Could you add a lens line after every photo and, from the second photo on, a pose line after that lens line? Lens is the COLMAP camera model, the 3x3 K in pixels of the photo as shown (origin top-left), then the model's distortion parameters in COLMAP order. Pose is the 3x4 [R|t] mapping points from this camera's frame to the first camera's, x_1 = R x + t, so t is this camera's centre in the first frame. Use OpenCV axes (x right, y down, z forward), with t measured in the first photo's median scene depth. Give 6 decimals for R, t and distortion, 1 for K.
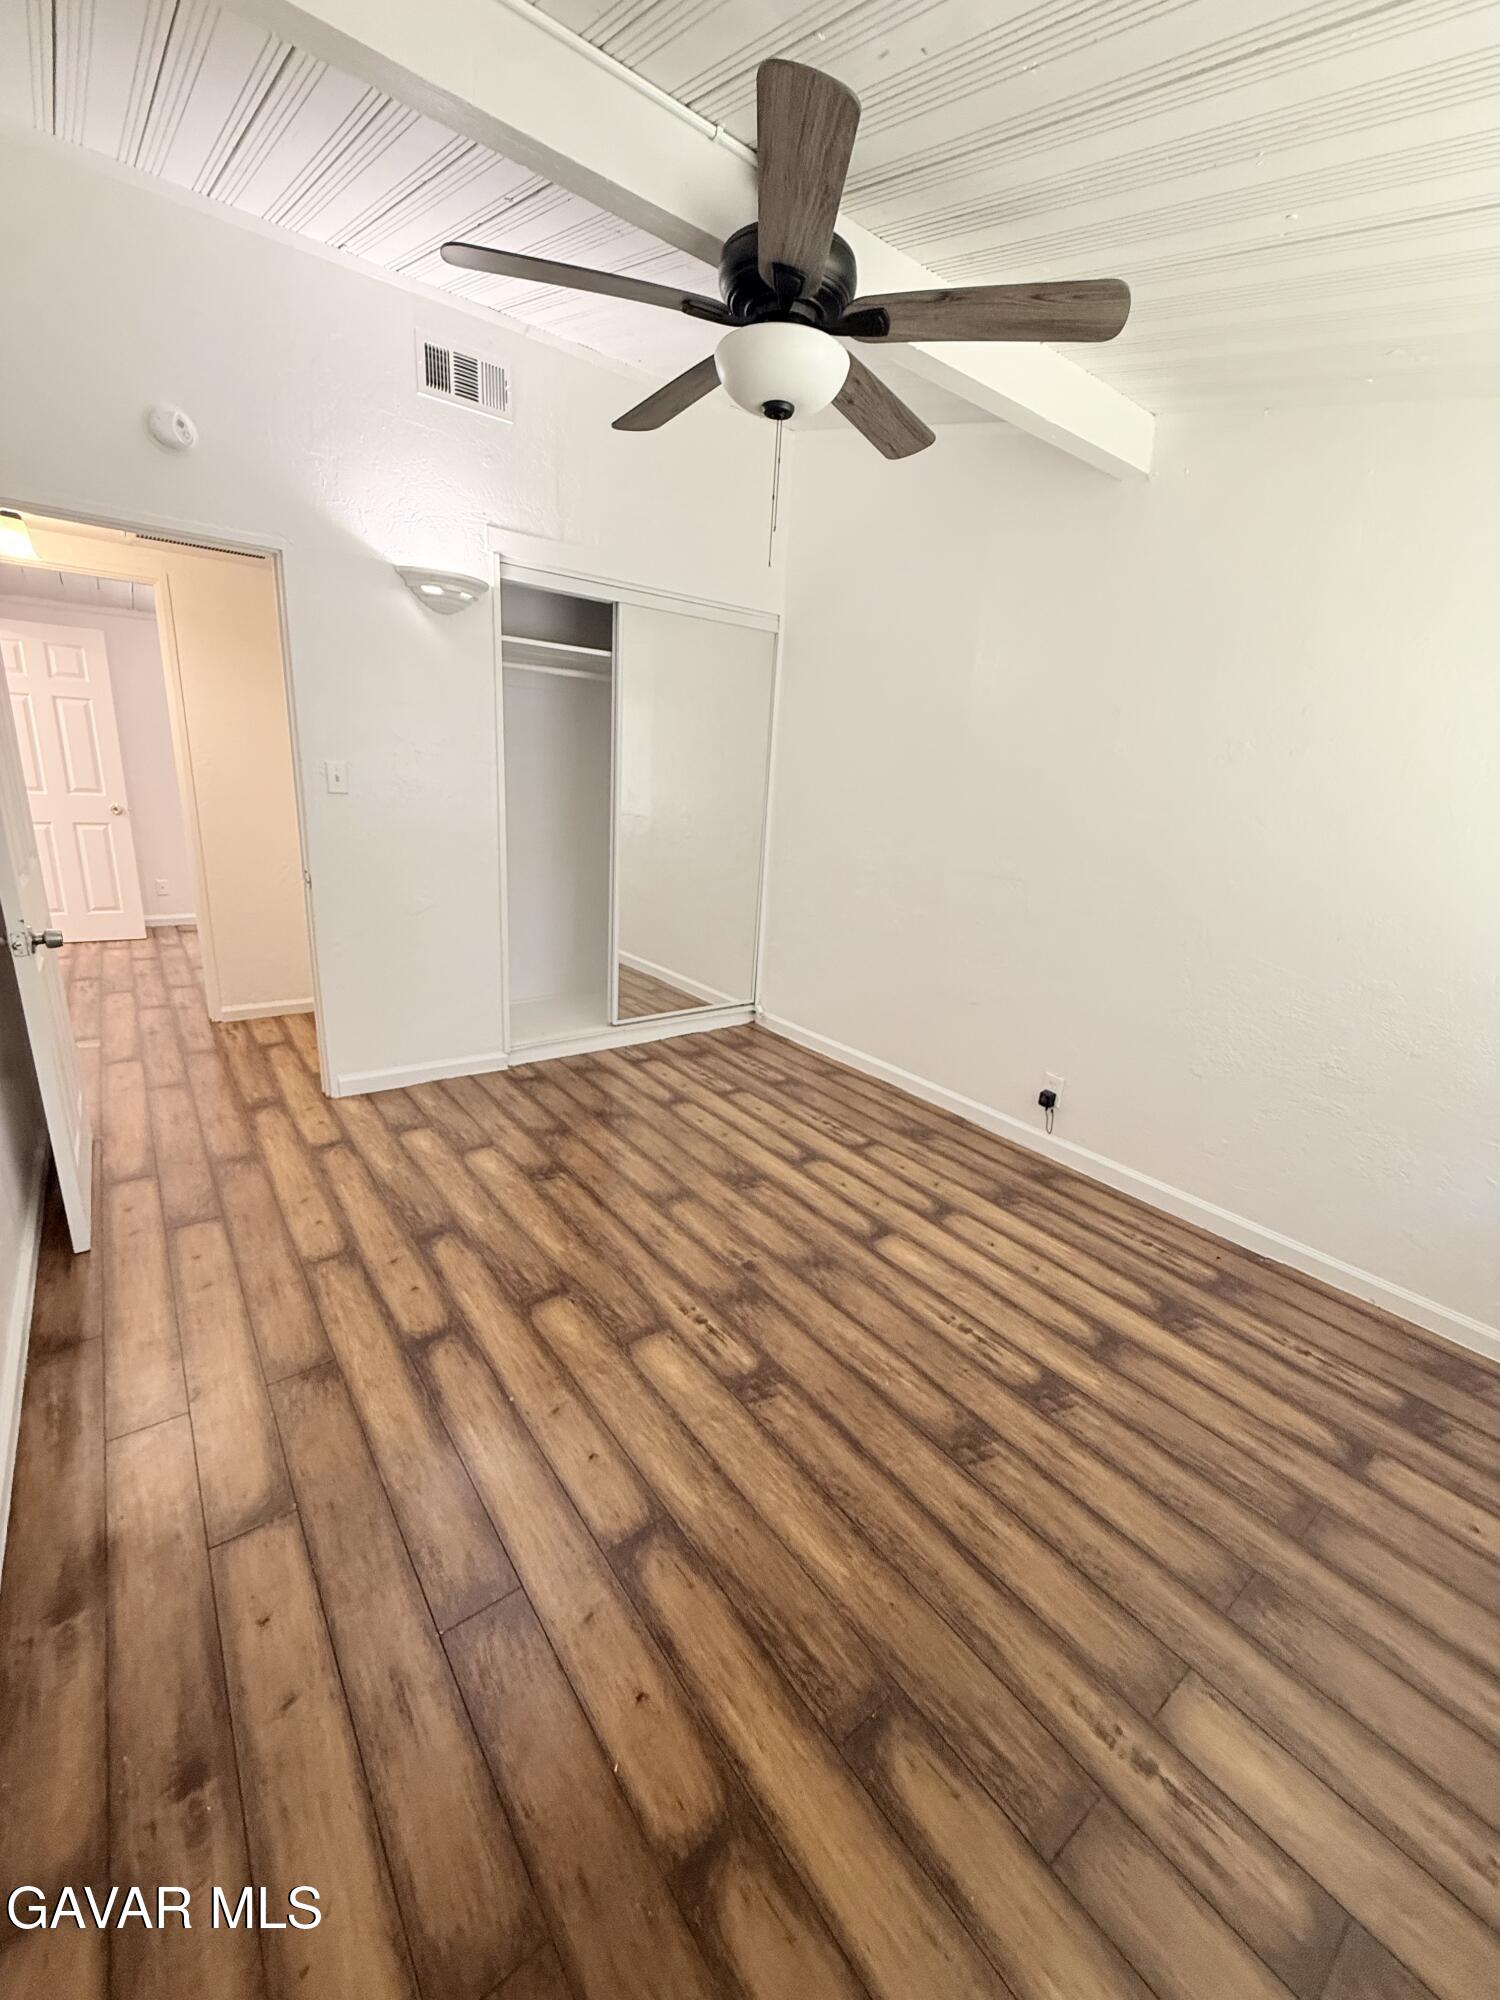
lens RADIAL K [[789.9, 0, 667.0], [0, 789.9, 967.5], [0, 0, 1]] dist [0.007333, -0.000175]
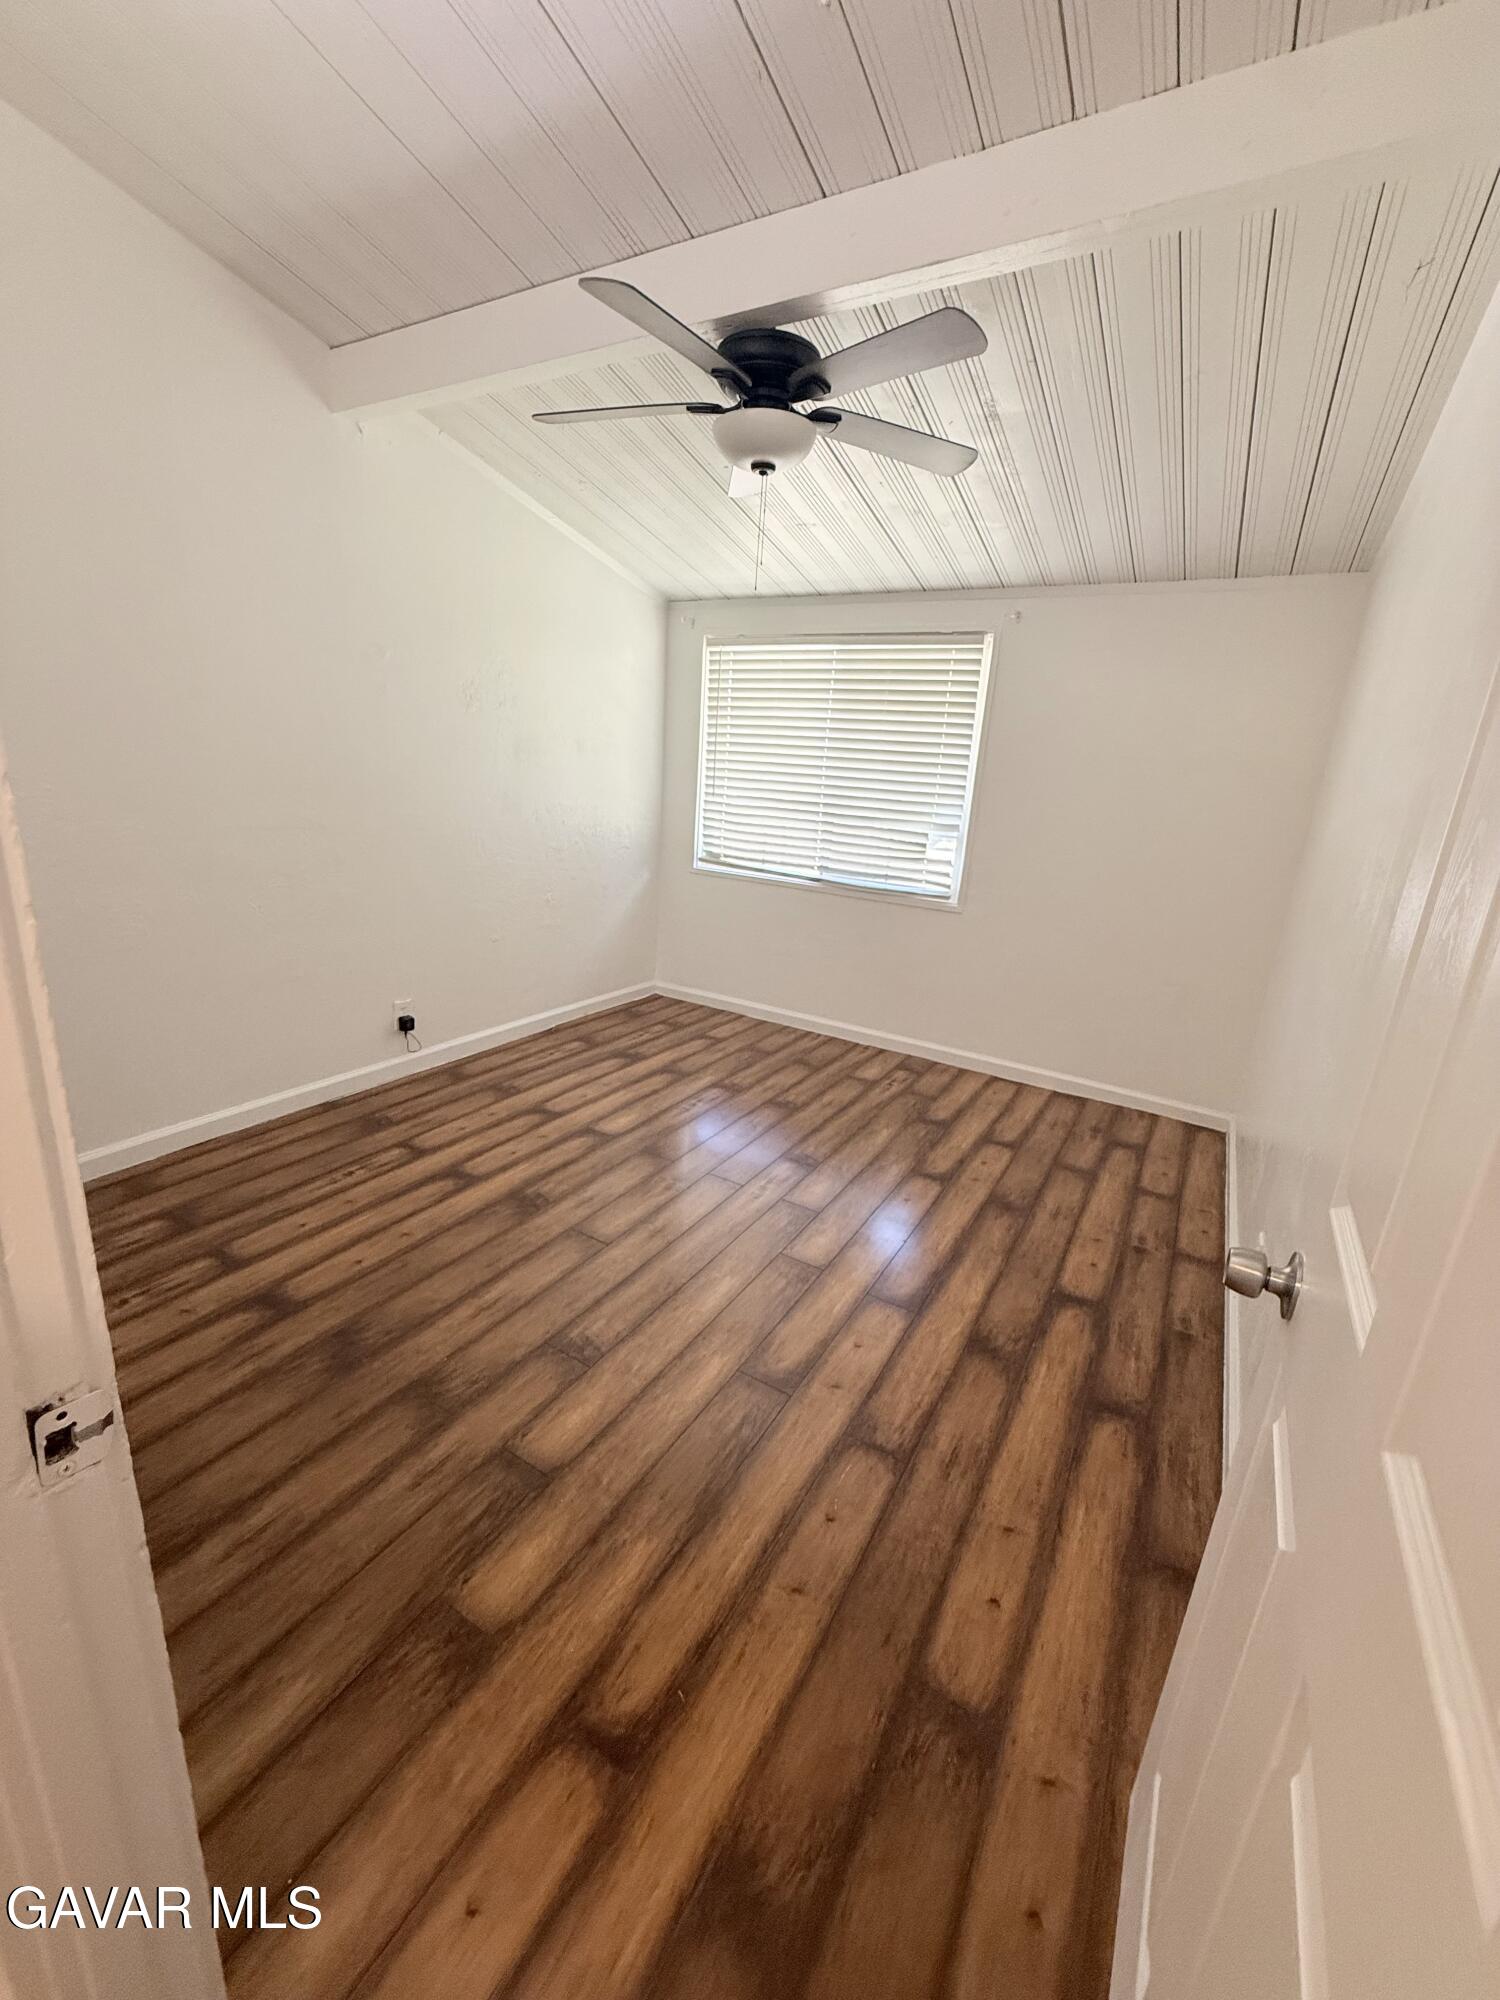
lens RADIAL K [[794.7, 0, 751.2], [0, 794.7, 995.6], [0, 0, 1]] dist [0.000280, -0.000133]
pose [[-0.414038, -0.337470, 0.845391, -0.780090], [0.139382, 0.894279, 0.425250, -0.335786], [-0.899525, 0.293902, -0.323228, 1.083276]]
